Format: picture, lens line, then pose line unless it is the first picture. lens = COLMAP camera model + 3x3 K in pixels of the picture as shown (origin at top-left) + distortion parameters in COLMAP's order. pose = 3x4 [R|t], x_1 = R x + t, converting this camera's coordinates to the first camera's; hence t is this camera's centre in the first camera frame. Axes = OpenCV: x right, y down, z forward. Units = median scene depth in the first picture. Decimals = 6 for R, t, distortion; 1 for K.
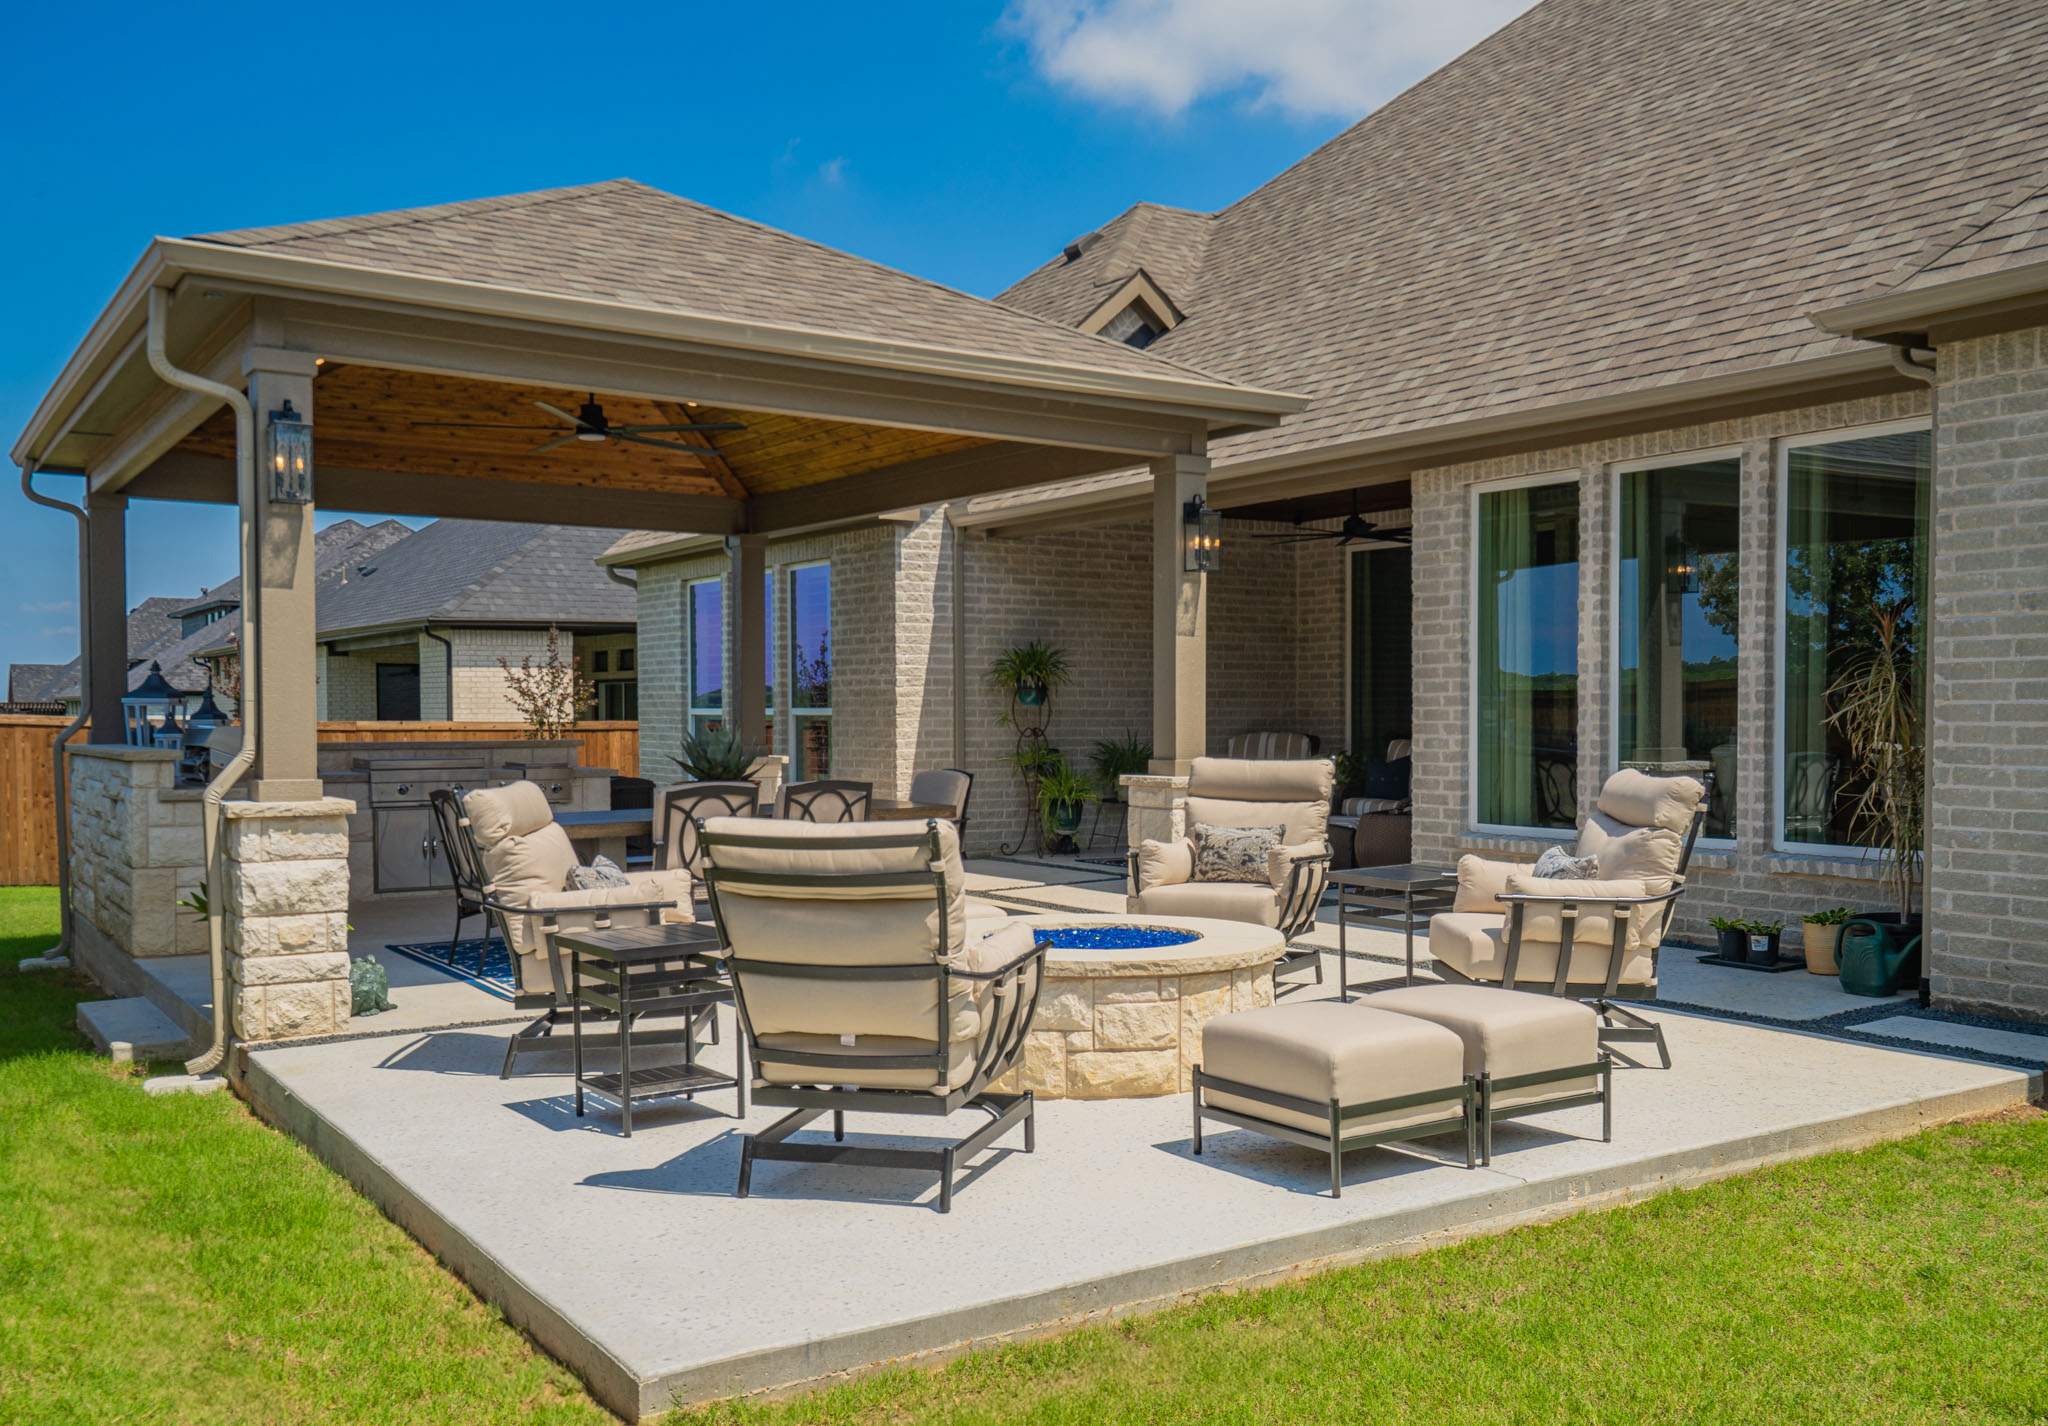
lens RADIAL K [[1865.2, 0, 1065.4], [0, 1865.2, 764.5], [0, 0, 1]] dist [0.017387, 0.017294]
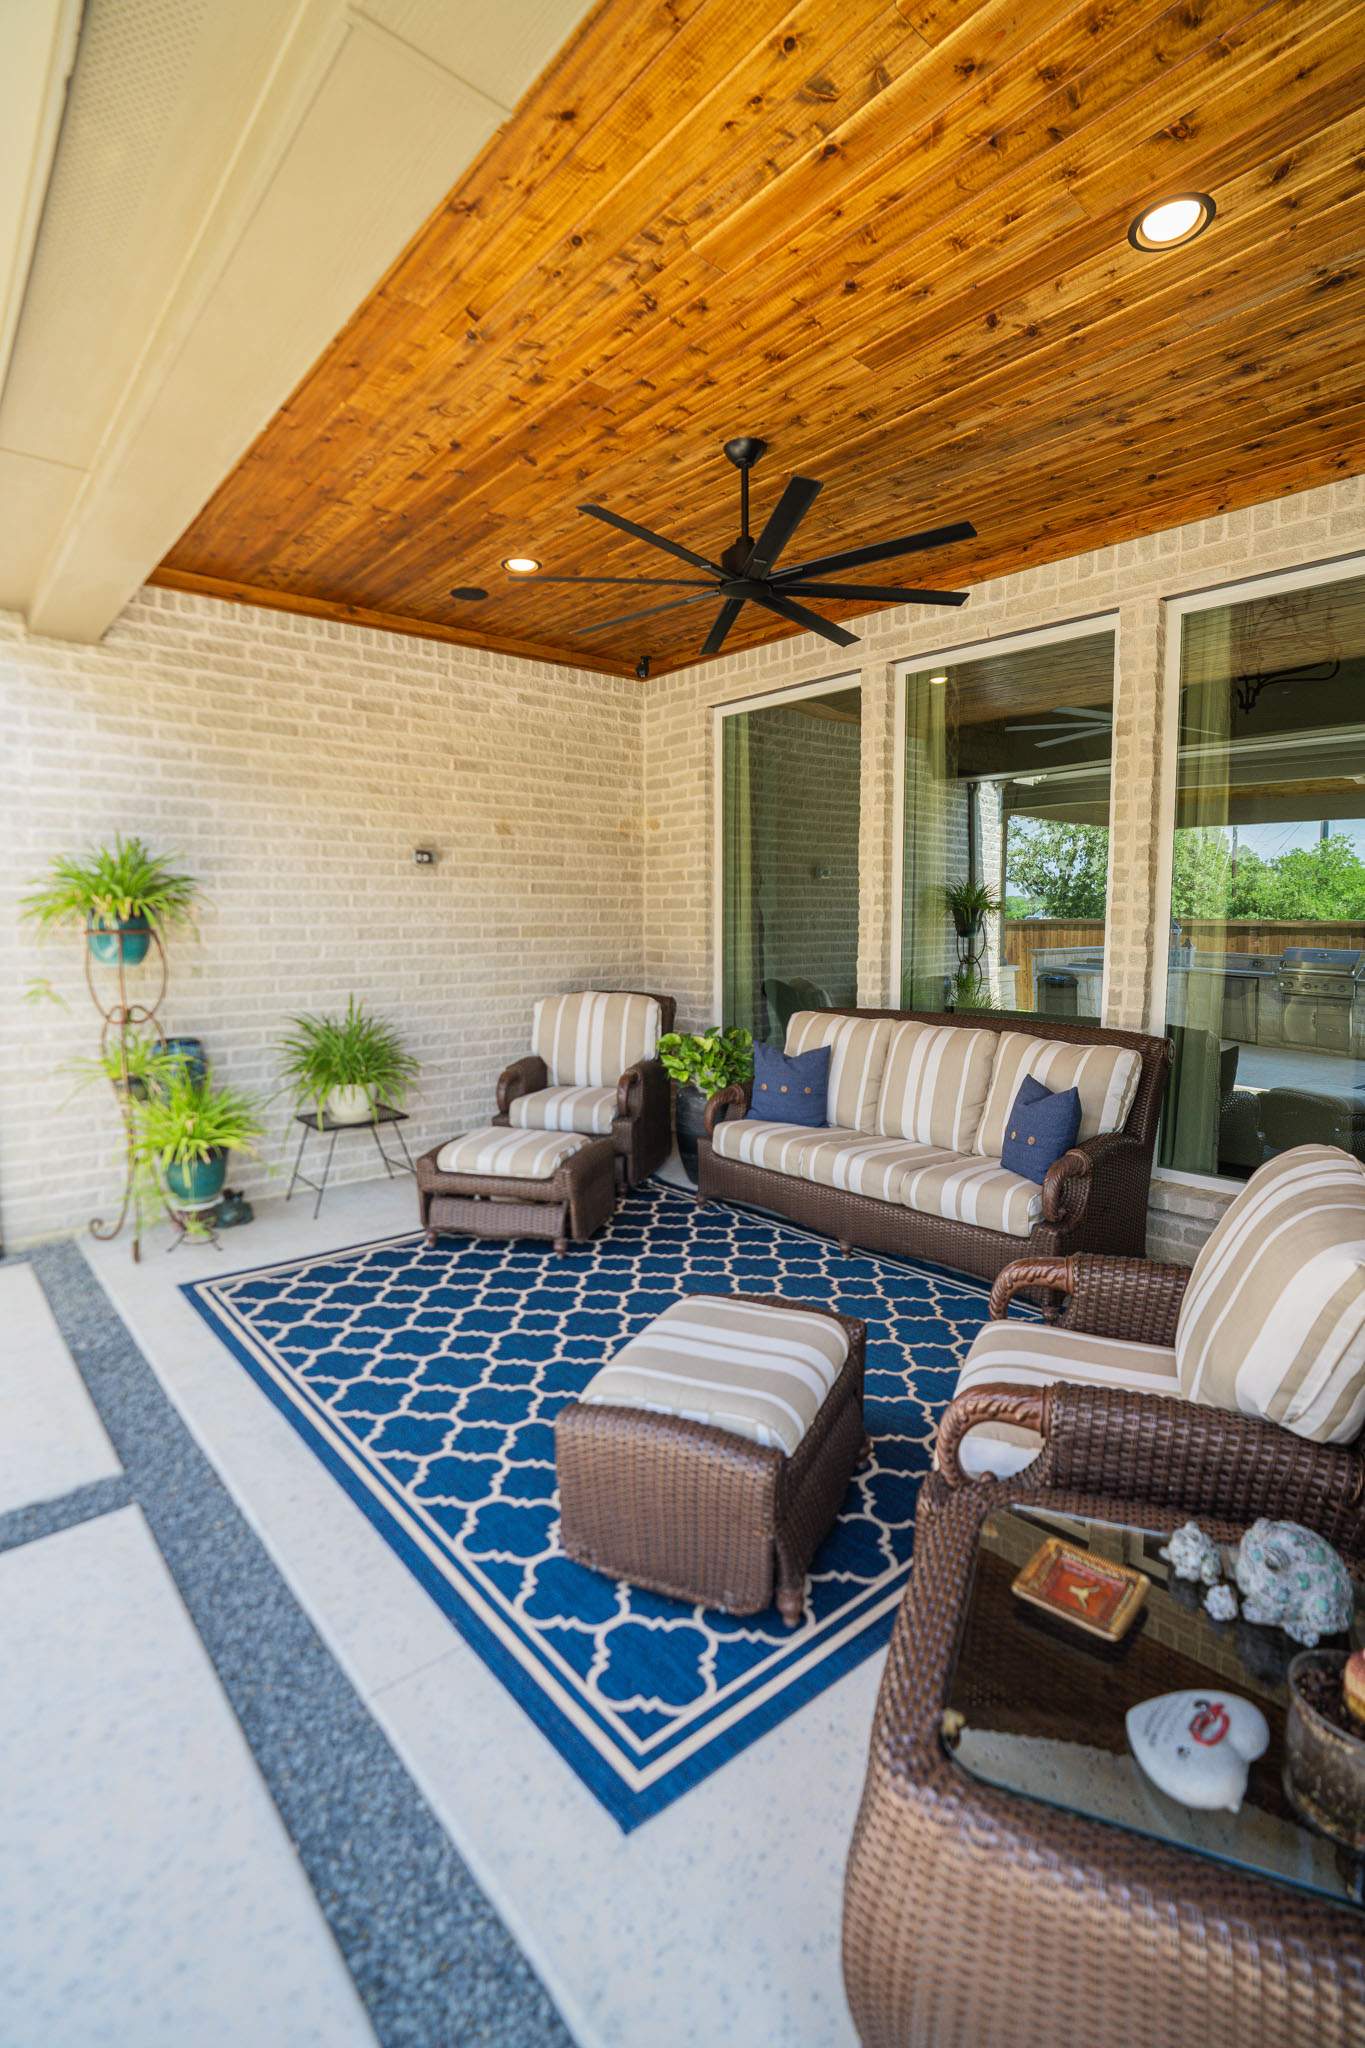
lens RADIAL K [[945.9, 0, 685.5], [0, 945.9, 1016.9], [0, 0, 1]] dist [-0.070787, 0.028647]
pose [[0.990896, -0.014344, 0.133863, 0.186075], [0.004343, 0.997196, 0.074703, -0.063922], [-0.134559, -0.073441, 0.988180, 1.314250]]
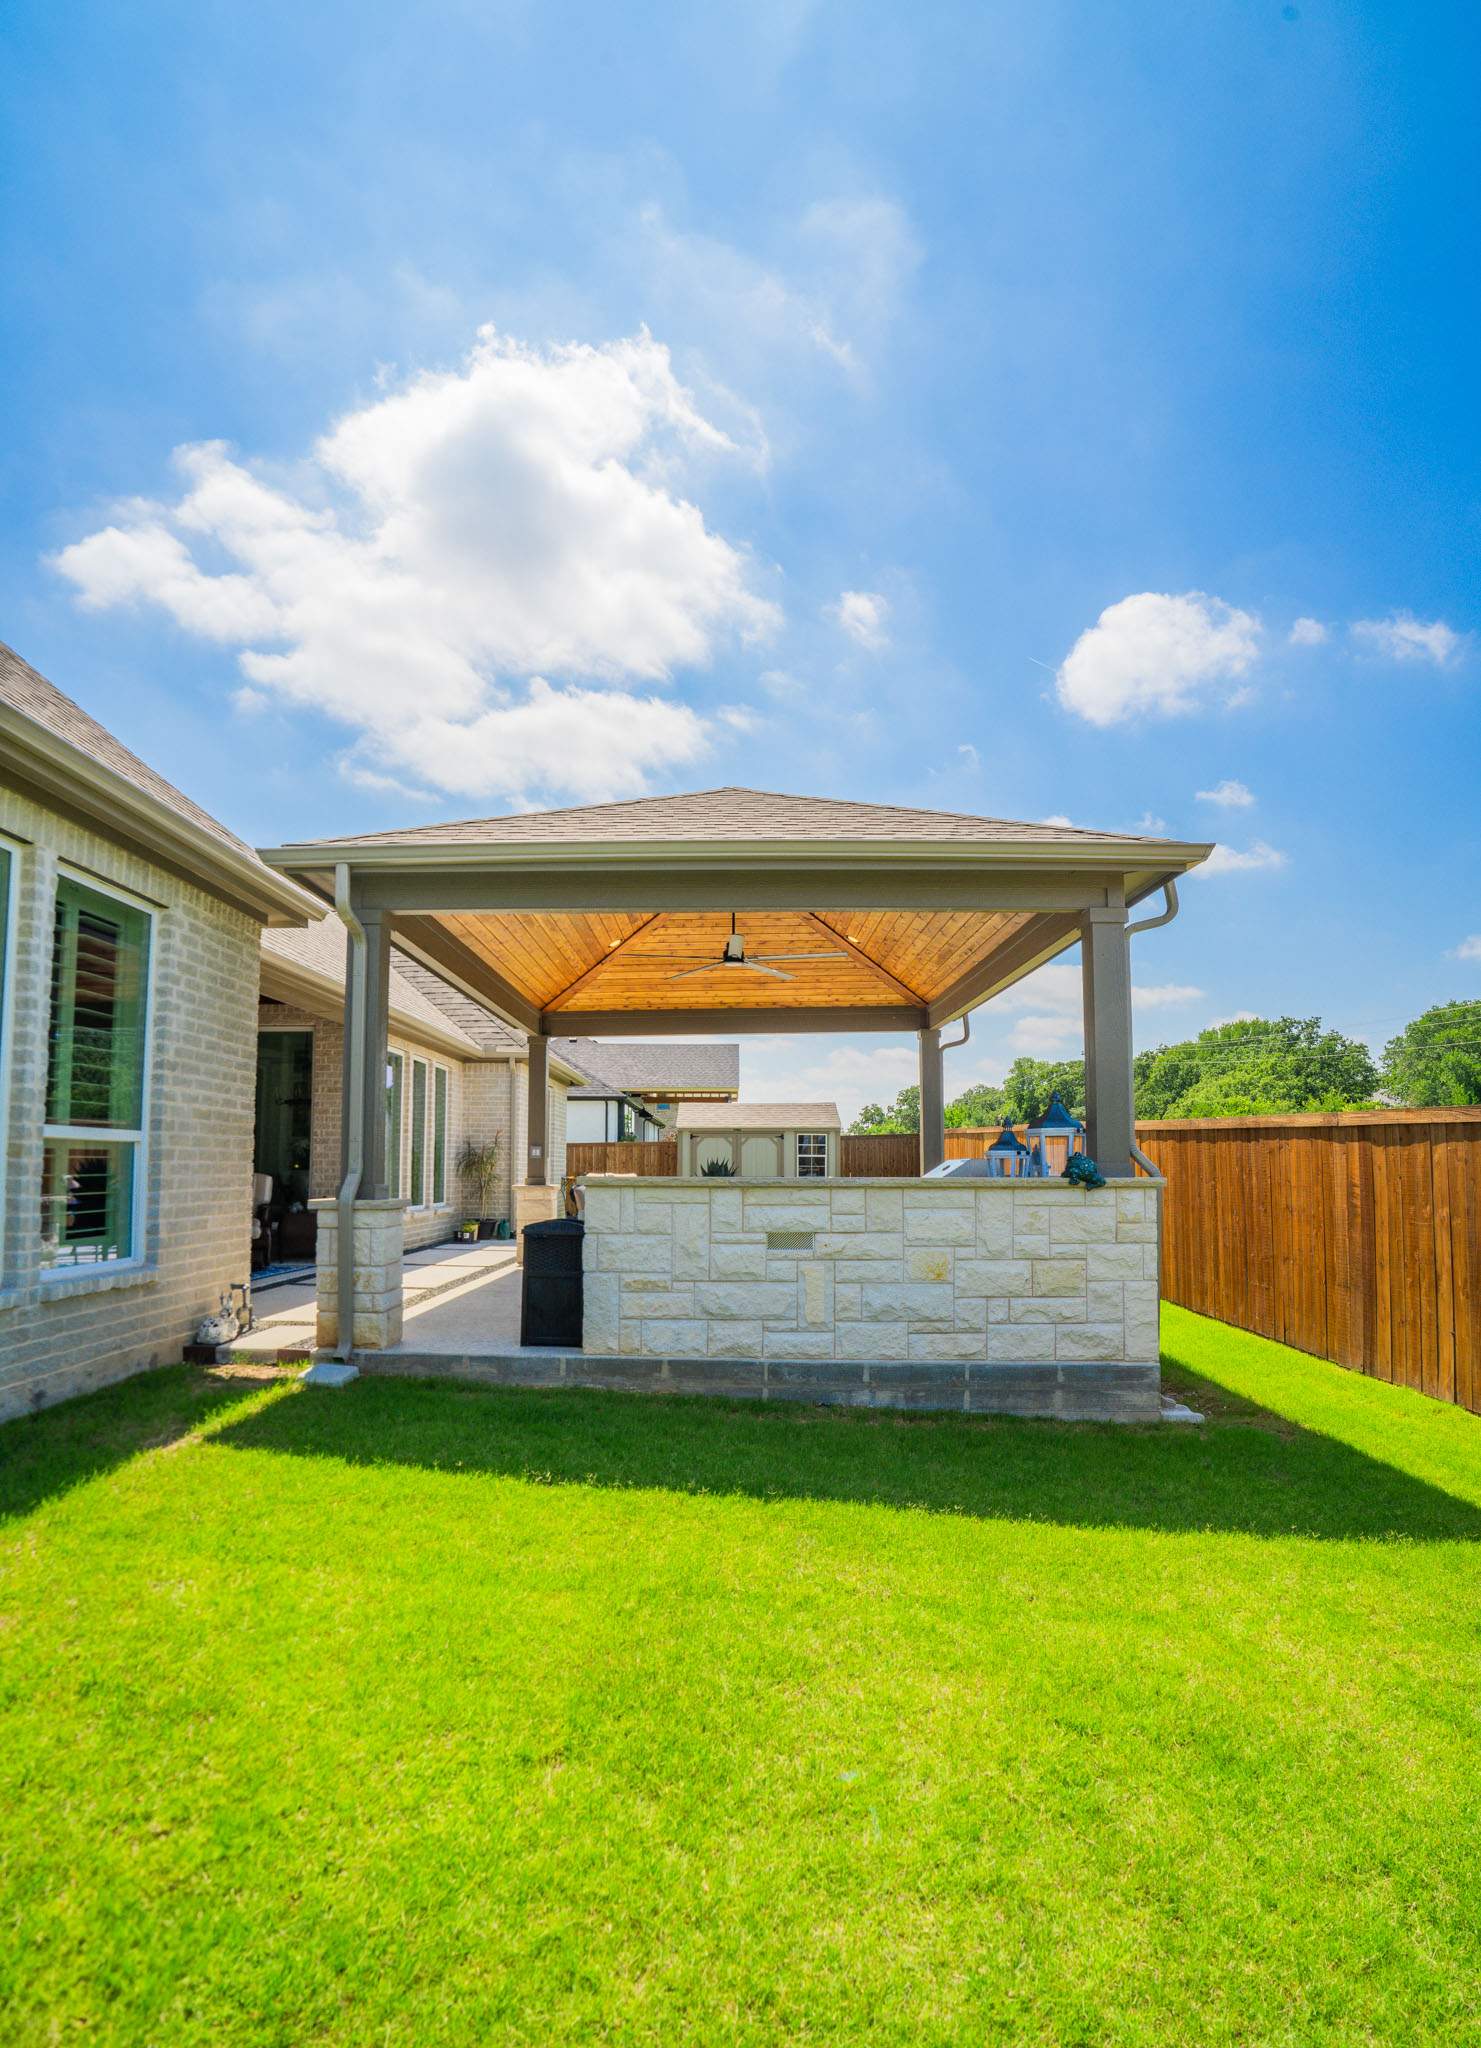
lens RADIAL K [[1038.0, 0, 740.0], [0, 1038.0, 1096.2], [0, 0, 1]] dist [-0.063868, 0.000394]
pose [[-0.841153, 0.037012, 0.539530, -0.934438], [0.013652, 0.998791, -0.047233, -0.043318], [-0.540625, -0.032365, -0.840641, 2.256652]]
